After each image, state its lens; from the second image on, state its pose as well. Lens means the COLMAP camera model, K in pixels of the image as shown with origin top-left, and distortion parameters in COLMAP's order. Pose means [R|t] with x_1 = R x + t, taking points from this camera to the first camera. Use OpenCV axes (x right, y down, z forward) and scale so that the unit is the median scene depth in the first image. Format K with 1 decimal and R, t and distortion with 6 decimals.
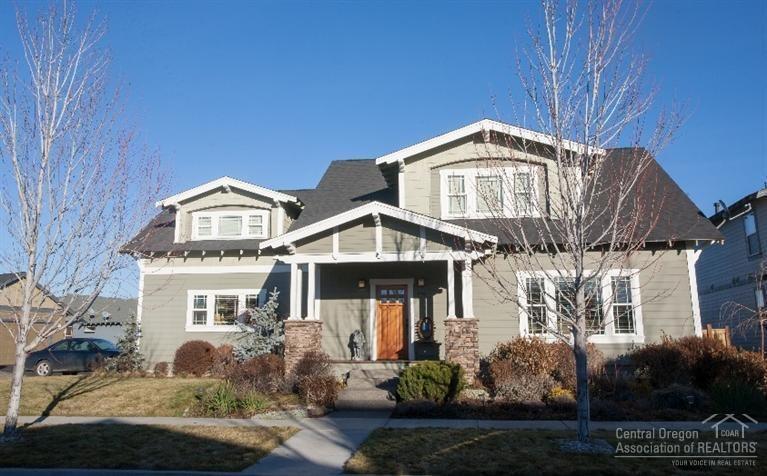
lens RADIAL K [[651.0, 0, 383.5], [0, 651.0, 238.0], [0, 0, 1]] dist [0.001850, -0.001575]
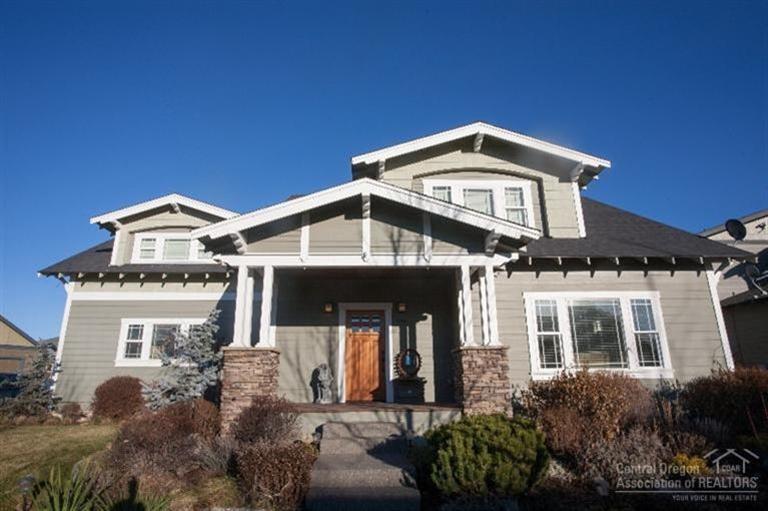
lens RADIAL K [[429.2, 0, 385.6], [0, 429.2, 277.9], [0, 0, 1]] dist [-0.037801, 0.000542]
pose [[0.986341, 0.035323, 0.160884, -0.053388], [-0.024043, 0.997149, -0.071528, 0.071694], [-0.162952, 0.066683, 0.984378, 0.467160]]
